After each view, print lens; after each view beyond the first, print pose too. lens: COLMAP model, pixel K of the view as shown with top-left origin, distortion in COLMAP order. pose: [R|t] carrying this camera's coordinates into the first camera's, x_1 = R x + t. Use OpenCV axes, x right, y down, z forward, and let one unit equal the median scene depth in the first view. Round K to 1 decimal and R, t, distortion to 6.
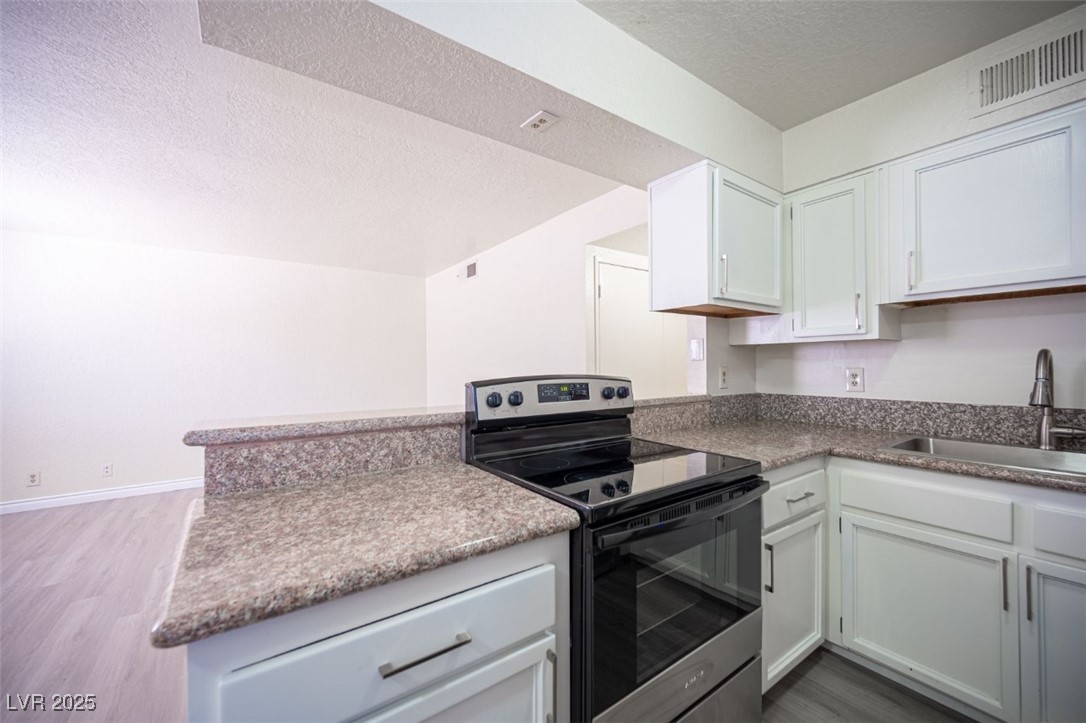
lens RADIAL K [[429.0, 0, 539.8], [0, 429.0, 360.3], [0, 0, 1]] dist [-0.006539, 0.000570]
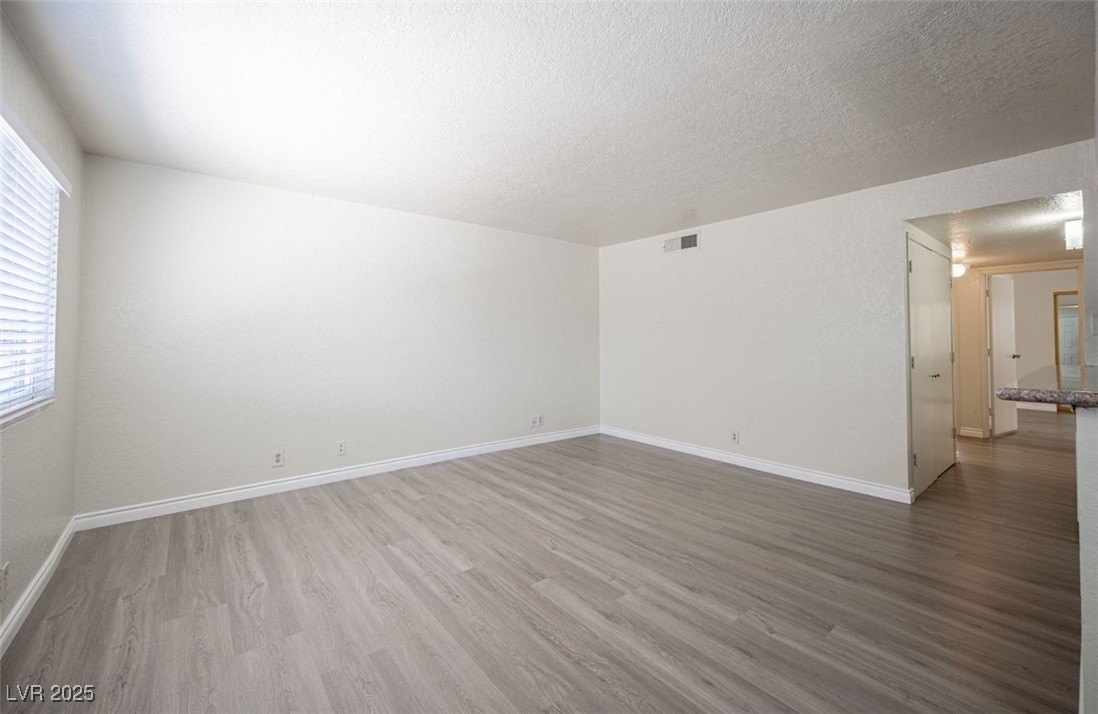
lens RADIAL K [[437.9, 0, 570.3], [0, 437.9, 340.2], [0, 0, 1]] dist [0.002836, 0.000382]
pose [[0.996276, 0.009671, 0.085673, -1.462350], [-0.010828, 0.999856, 0.013052, 0.017918], [-0.085534, -0.013931, 0.996238, 0.043163]]
